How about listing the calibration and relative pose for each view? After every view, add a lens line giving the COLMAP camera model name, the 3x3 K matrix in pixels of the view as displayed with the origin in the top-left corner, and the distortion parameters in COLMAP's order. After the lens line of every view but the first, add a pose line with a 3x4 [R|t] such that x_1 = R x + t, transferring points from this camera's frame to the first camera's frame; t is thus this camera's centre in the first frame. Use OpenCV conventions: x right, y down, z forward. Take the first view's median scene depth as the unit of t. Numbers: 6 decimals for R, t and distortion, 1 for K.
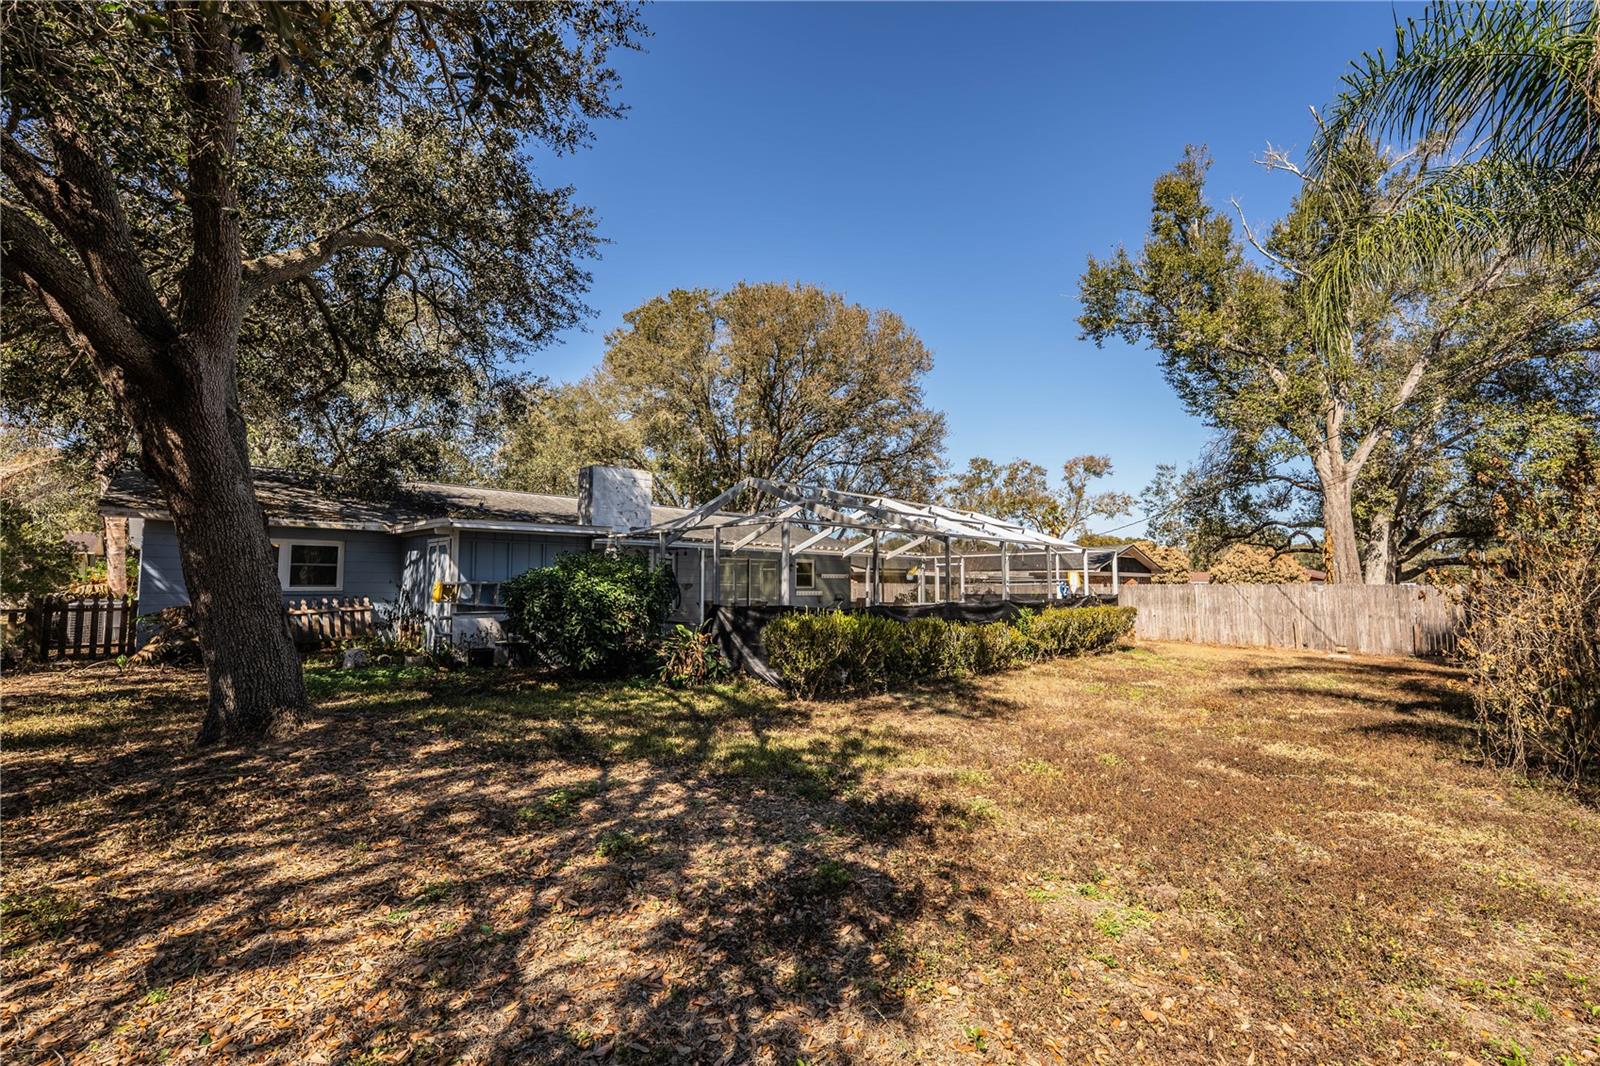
lens RADIAL K [[652.1, 0, 800.0], [0, 652.1, 533.0], [0, 0, 1]] dist [-0.023699, -0.000058]
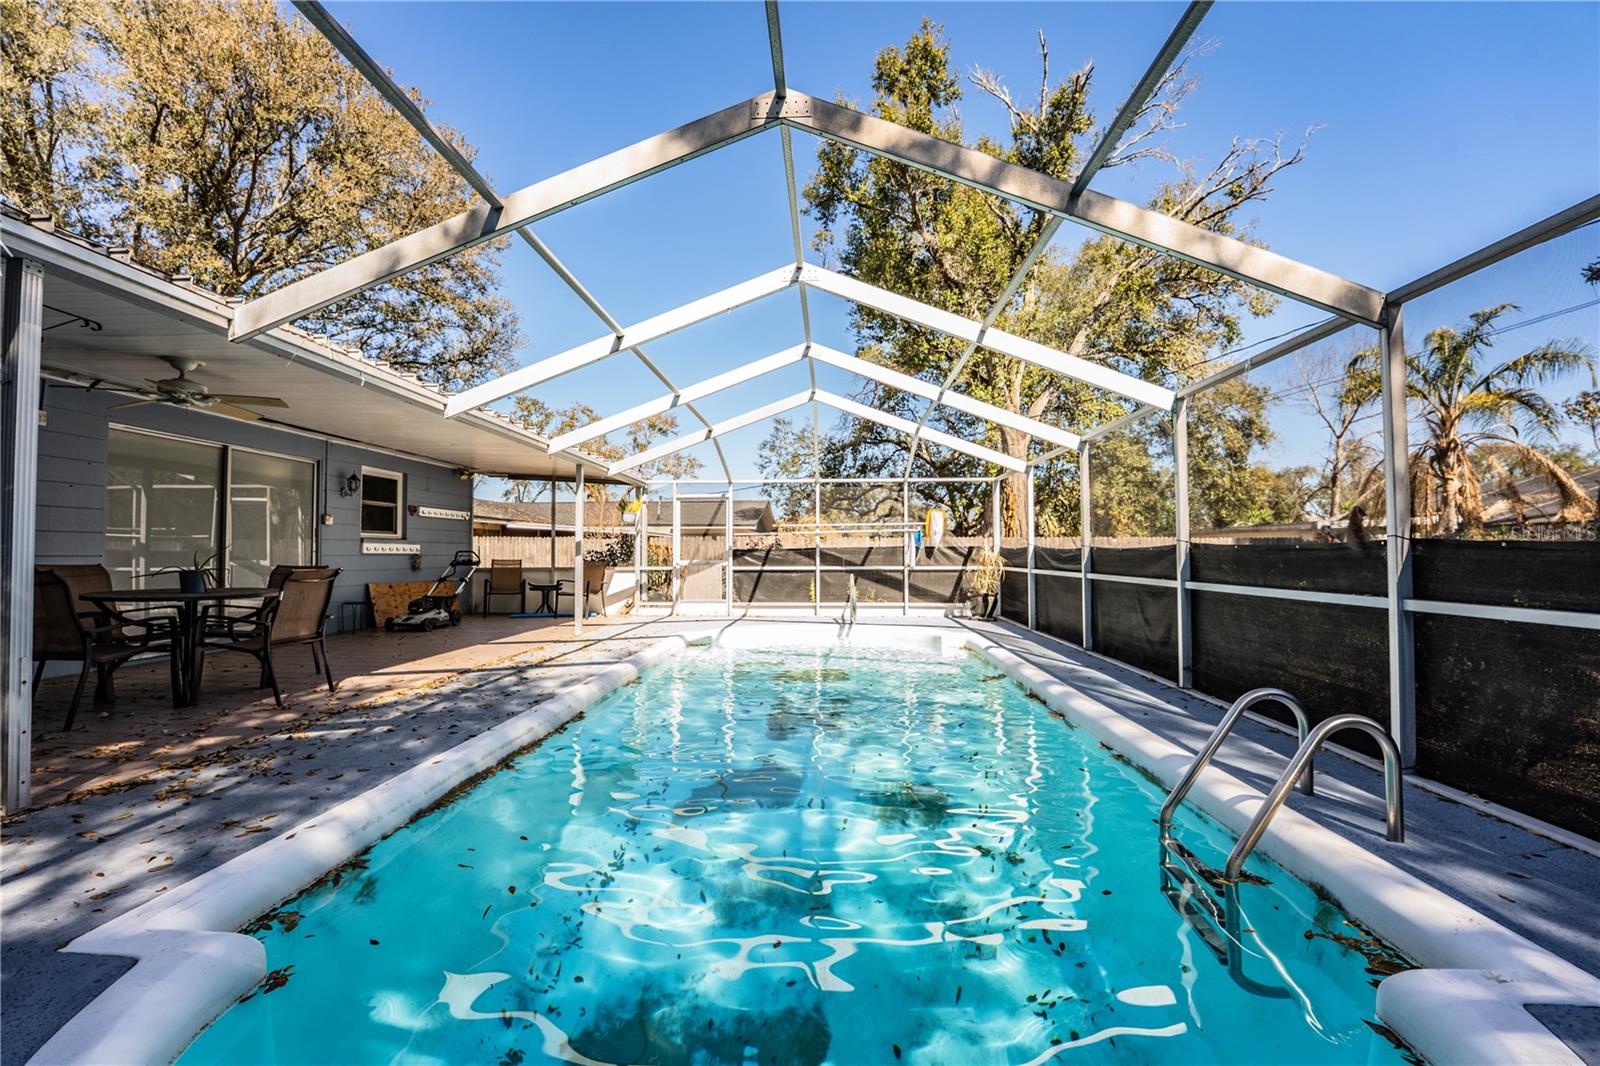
lens RADIAL K [[652.1, 0, 800.0], [0, 652.1, 533.0], [0, 0, 1]] dist [-0.023699, -0.000058]
pose [[0.736344, 0.019391, 0.676330, -0.036372], [-0.050404, 0.998384, 0.026252, 0.026541], [-0.674728, -0.053420, 0.736131, 0.234076]]
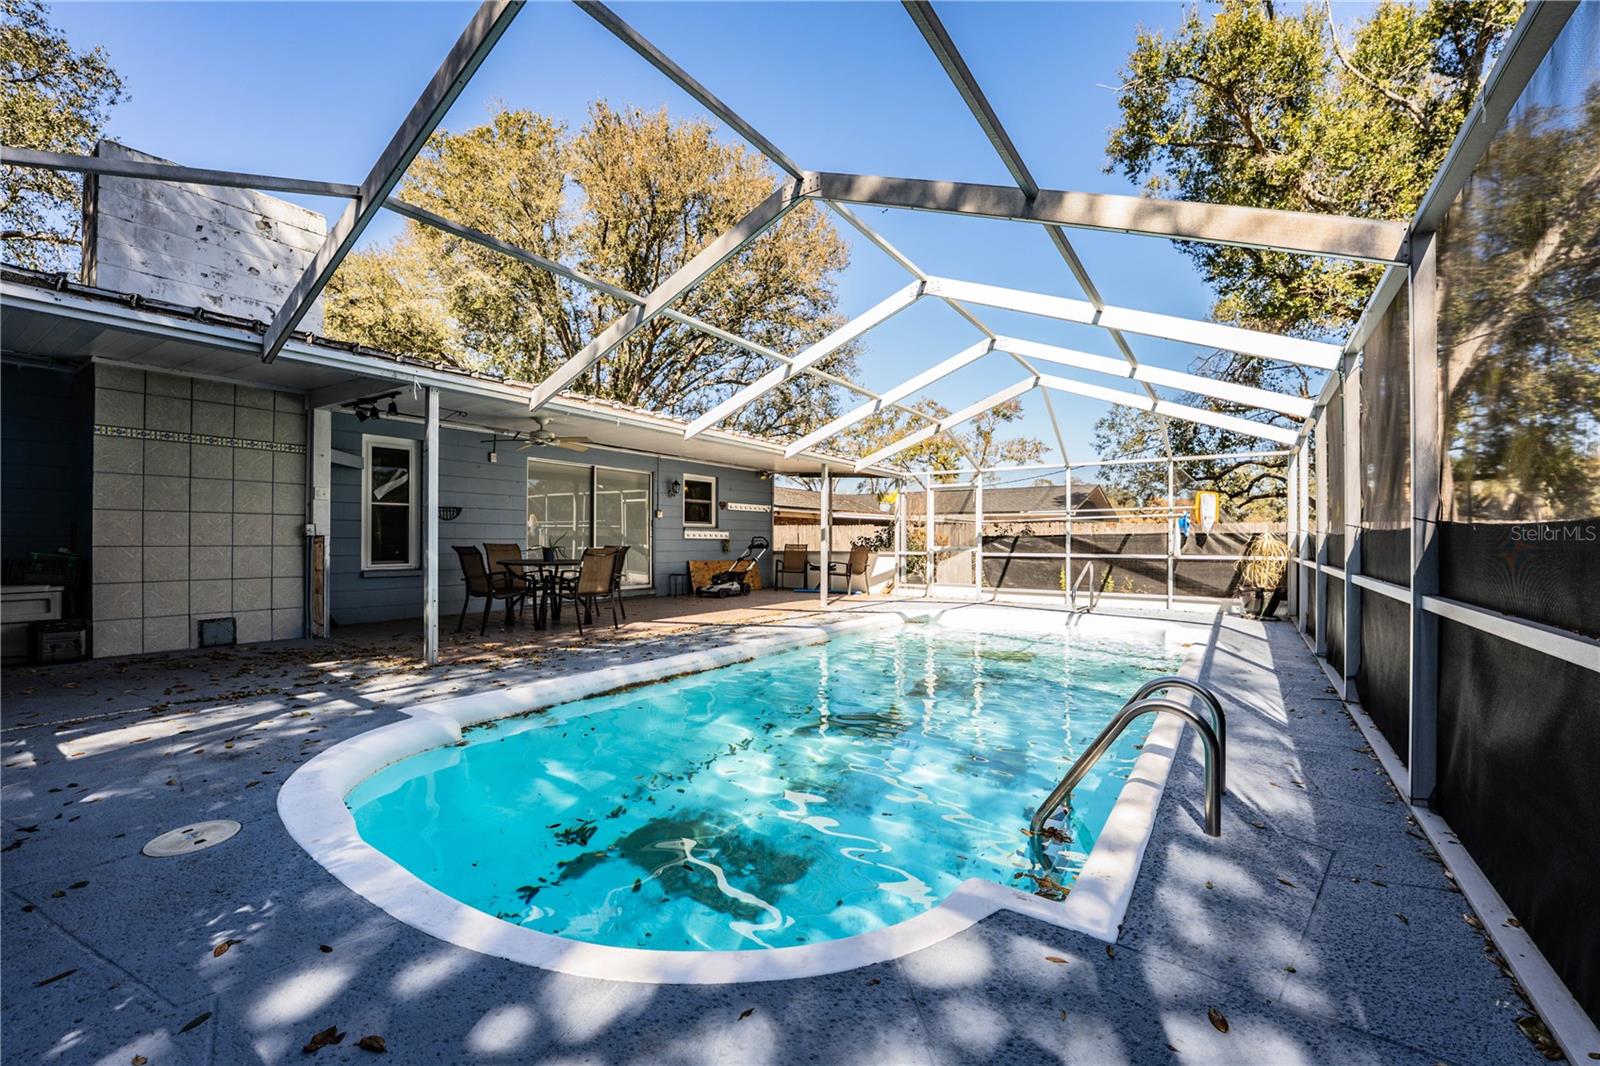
lens RADIAL K [[652.1, 0, 800.0], [0, 652.1, 535.6], [0, 0, 1]] dist [-0.023866, 0.000307]
pose [[0.981150, 0.005161, 0.193179, -0.007991], [-0.018800, 0.997451, 0.068838, 0.024176], [-0.192331, -0.071173, 0.978746, 0.197703]]
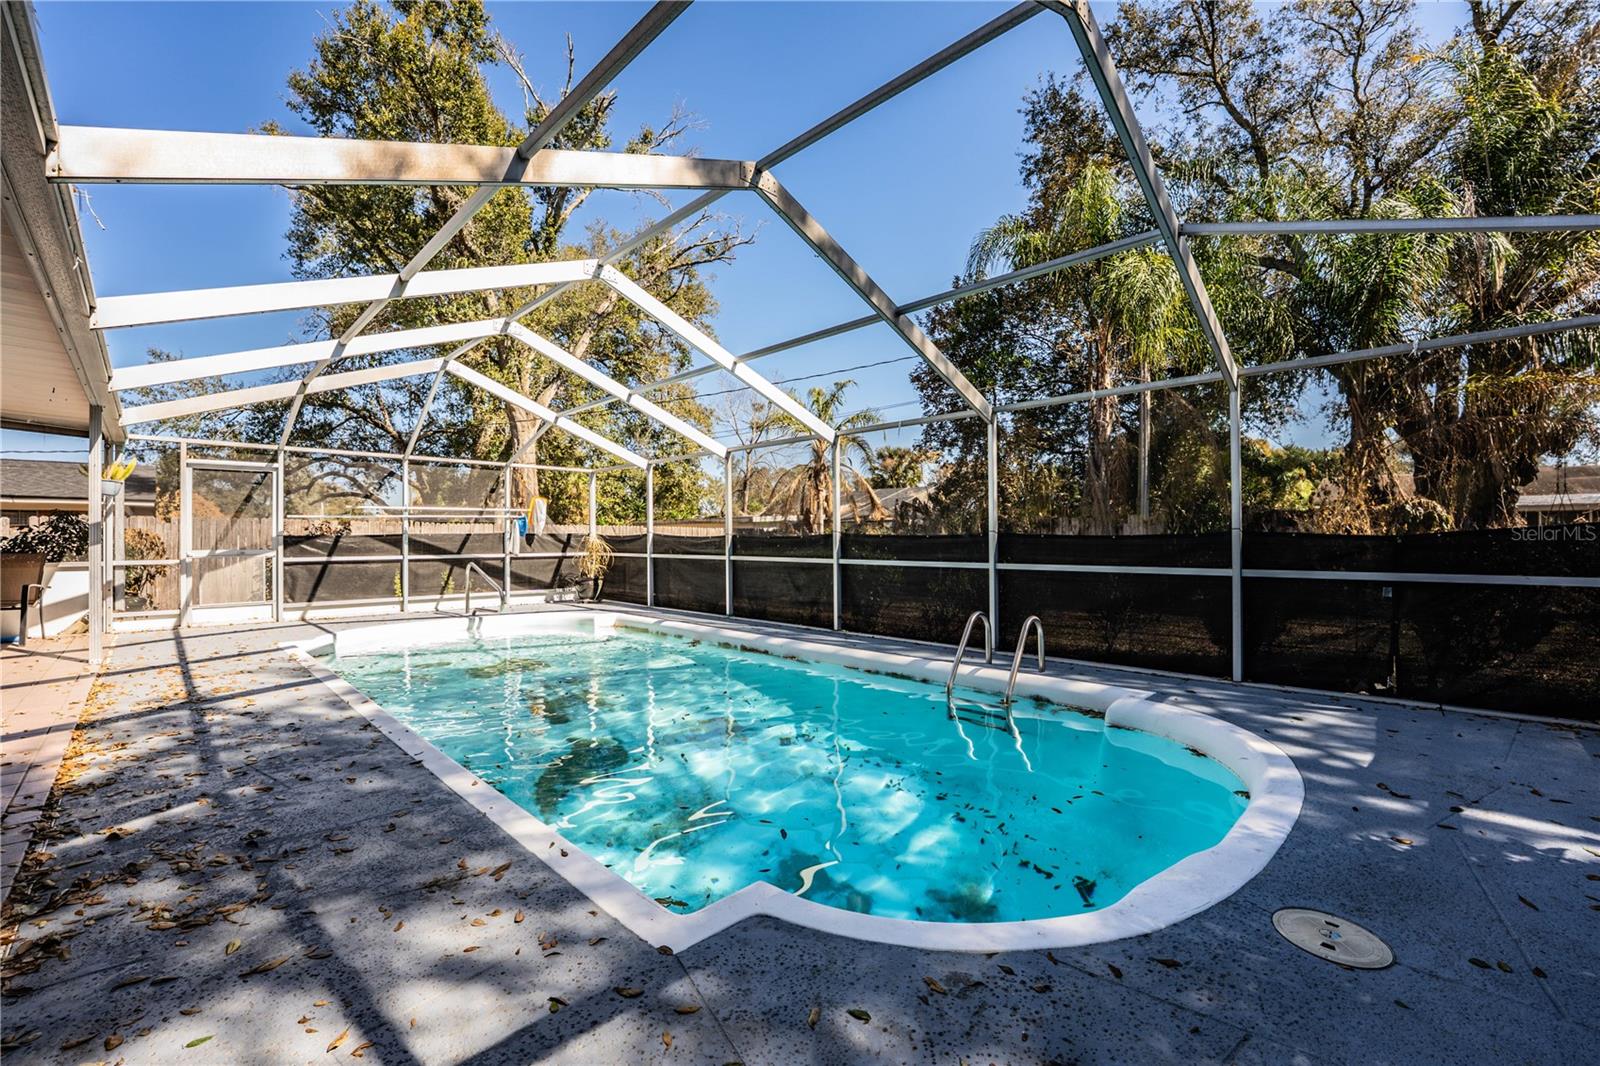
lens RADIAL K [[652.1, 0, 800.0], [0, 652.1, 533.0], [0, 0, 1]] dist [-0.023699, -0.000058]
pose [[-0.016983, 0.008545, 0.999819, -0.078473], [-0.074873, 0.997145, -0.009794, 0.030079], [-0.997048, -0.075026, -0.016294, 0.282837]]
